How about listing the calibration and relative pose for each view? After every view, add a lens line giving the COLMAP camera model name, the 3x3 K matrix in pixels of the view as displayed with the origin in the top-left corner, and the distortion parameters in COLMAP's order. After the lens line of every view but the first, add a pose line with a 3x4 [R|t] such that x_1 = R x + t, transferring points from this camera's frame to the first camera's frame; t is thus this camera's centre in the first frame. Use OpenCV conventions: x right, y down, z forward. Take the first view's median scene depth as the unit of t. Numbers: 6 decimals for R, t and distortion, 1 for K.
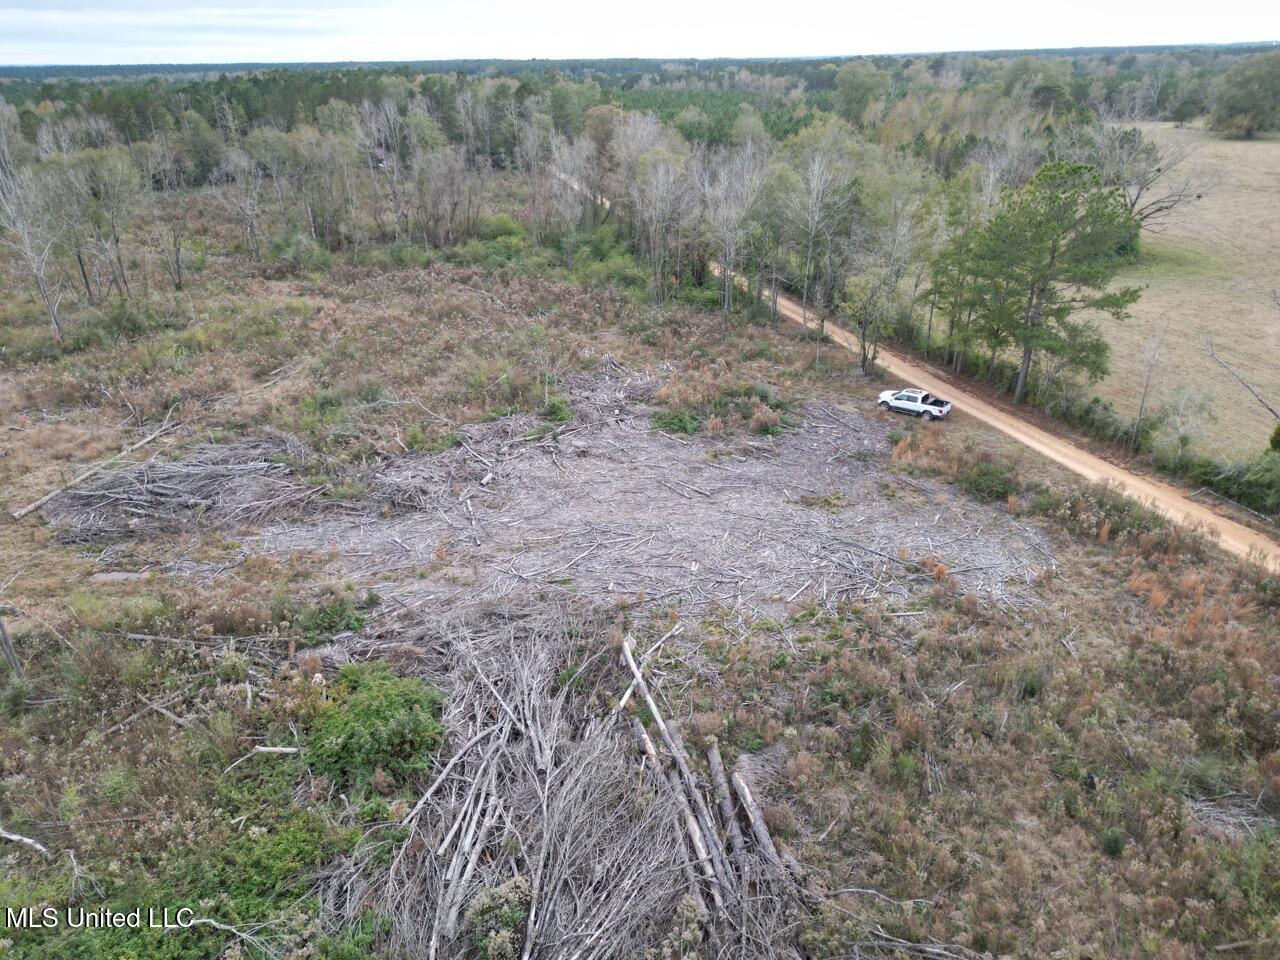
lens RADIAL K [[883.7, 0, 640.0], [0, 883.7, 480.0], [0, 0, 1]] dist [0.088614, -0.089879]
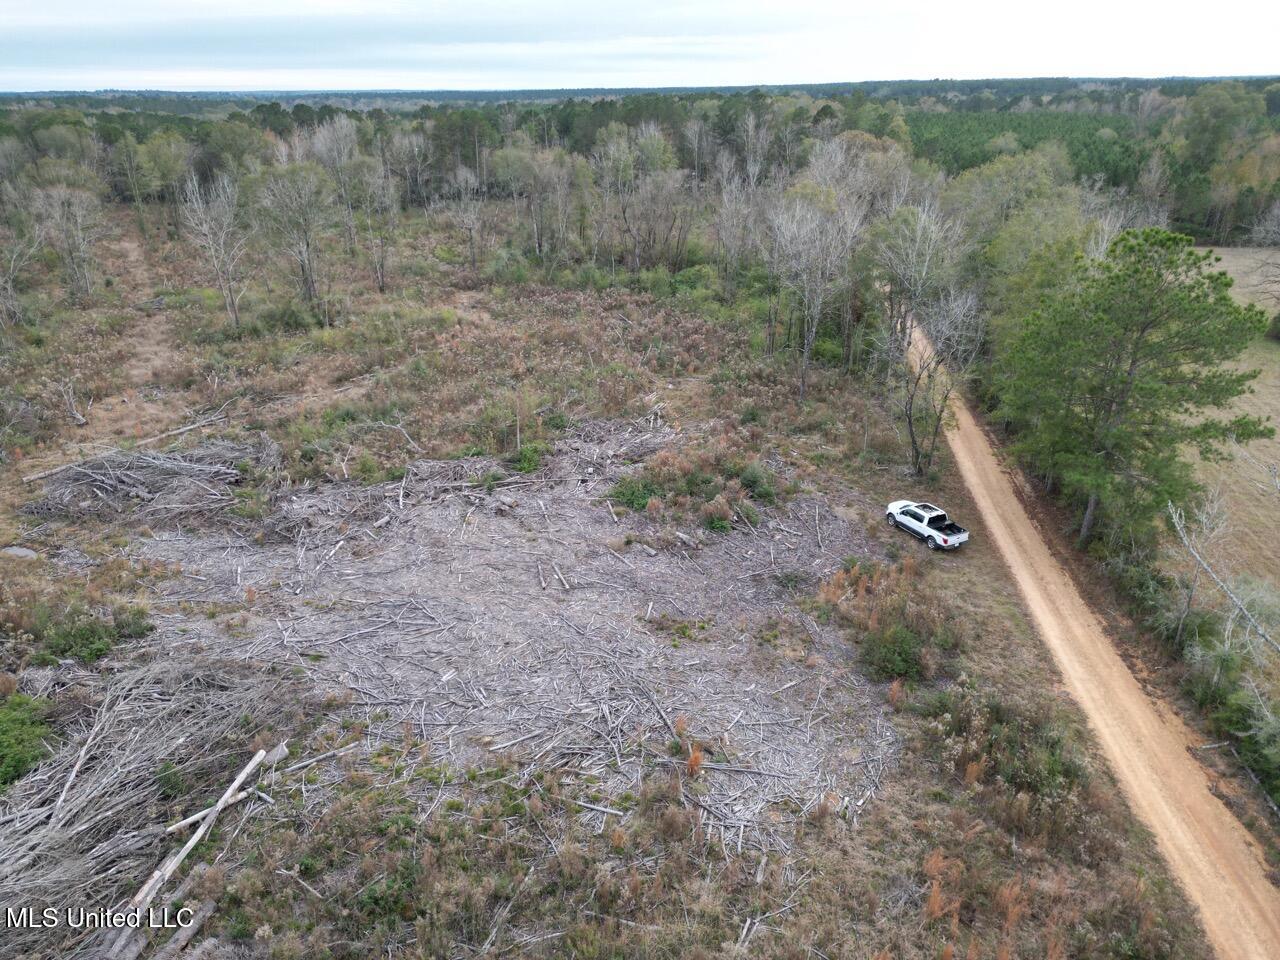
lens RADIAL K [[896.0, 0, 643.8], [0, 896.0, 469.7], [0, 0, 1]] dist [0.096564, -0.094246]
pose [[0.914947, 0.160502, -0.370286, 0.399180], [-0.173386, 0.984853, -0.001535, -0.095919], [0.364431, 0.065607, 0.928916, 0.200585]]
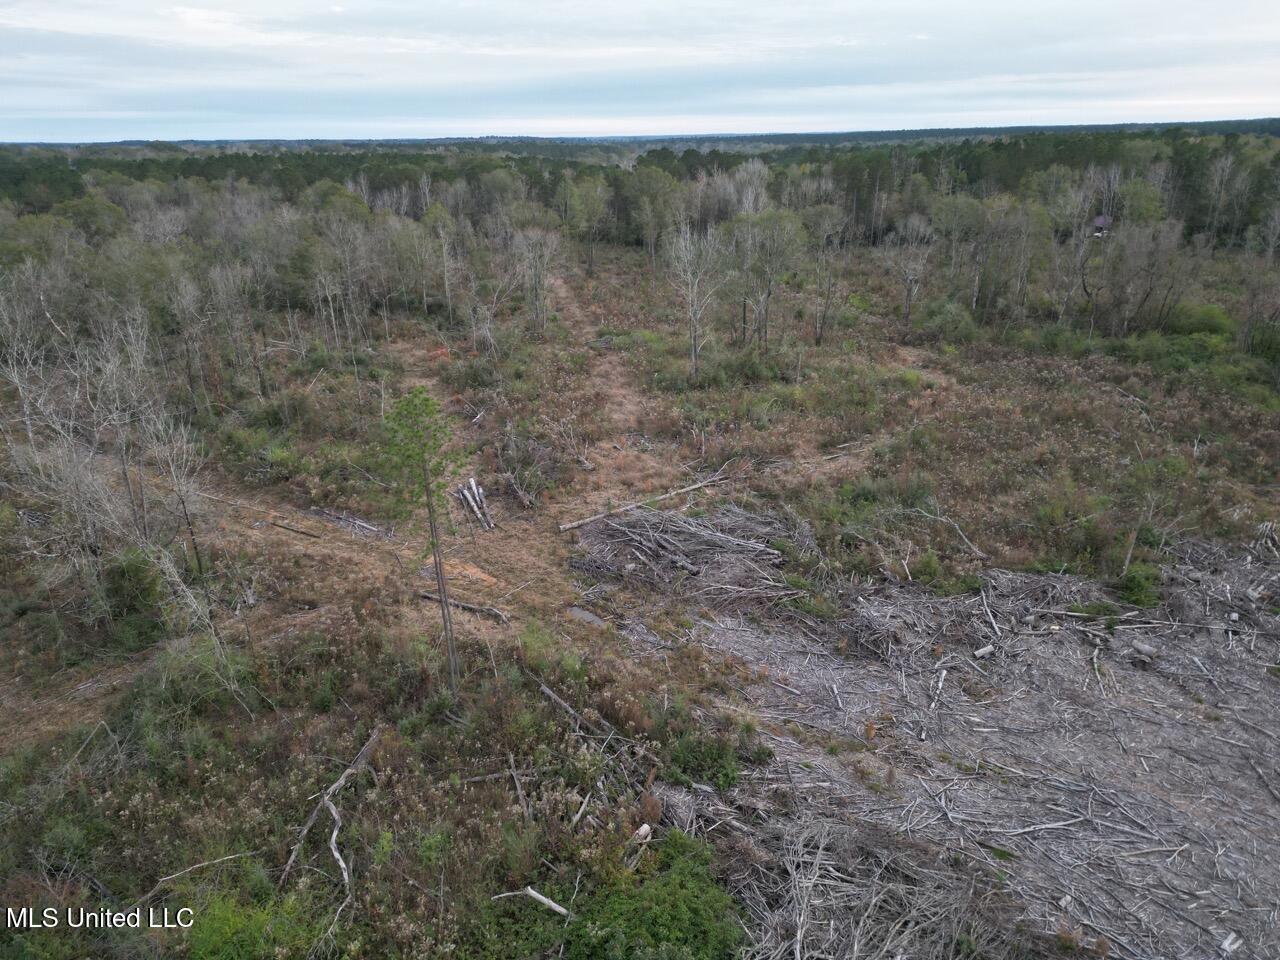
lens RADIAL K [[896.0, 0, 643.8], [0, 896.0, 469.7], [0, 0, 1]] dist [0.096564, -0.094246]
pose [[0.732475, 0.239819, -0.637156, 0.070374], [-0.285981, 0.957710, 0.031709, -0.086903], [0.617815, 0.158988, 0.770083, 0.177679]]
